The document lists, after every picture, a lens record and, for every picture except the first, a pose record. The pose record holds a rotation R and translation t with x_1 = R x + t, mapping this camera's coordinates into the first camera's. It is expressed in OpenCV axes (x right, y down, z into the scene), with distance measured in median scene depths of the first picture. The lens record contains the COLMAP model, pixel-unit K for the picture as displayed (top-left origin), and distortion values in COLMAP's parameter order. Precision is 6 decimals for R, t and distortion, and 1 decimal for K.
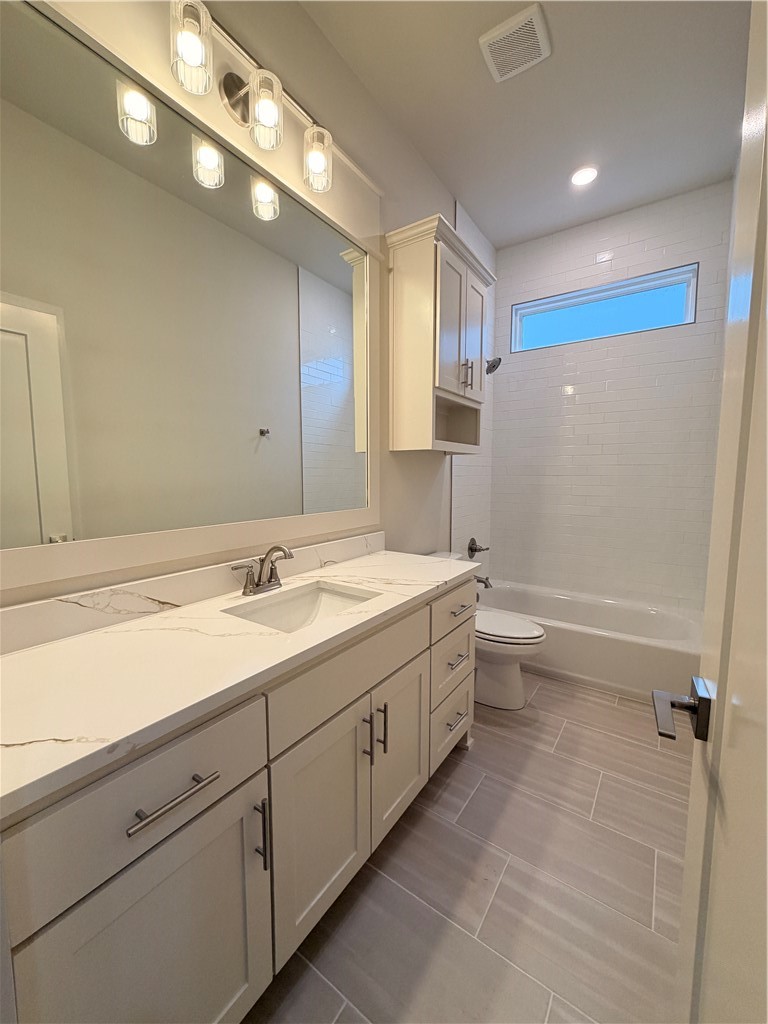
lens RADIAL K [[406.5, 0, 384.8], [0, 406.5, 510.2], [0, 0, 1]] dist [-0.000472, 0.000382]
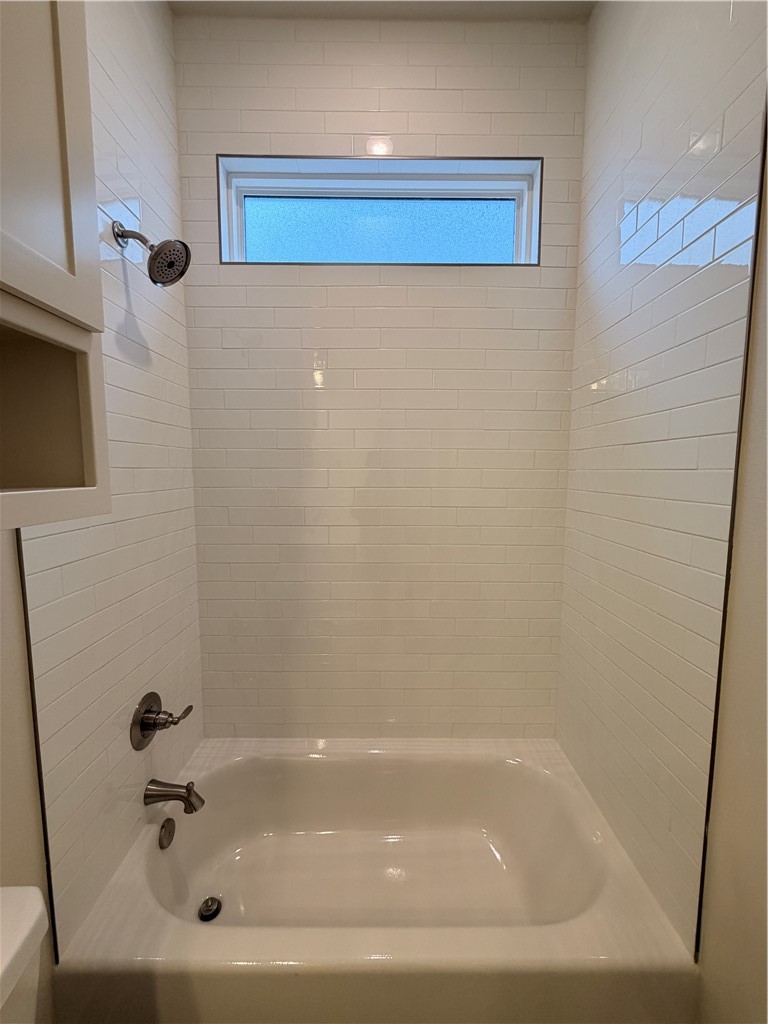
lens RADIAL K [[406.5, 0, 384.8], [0, 406.5, 510.2], [0, 0, 1]] dist [-0.000472, 0.000382]
pose [[0.819338, -0.055232, 0.570644, 0.192103], [0.047673, 0.998465, 0.028191, -0.115237], [-0.571325, 0.004106, 0.820714, 0.539956]]
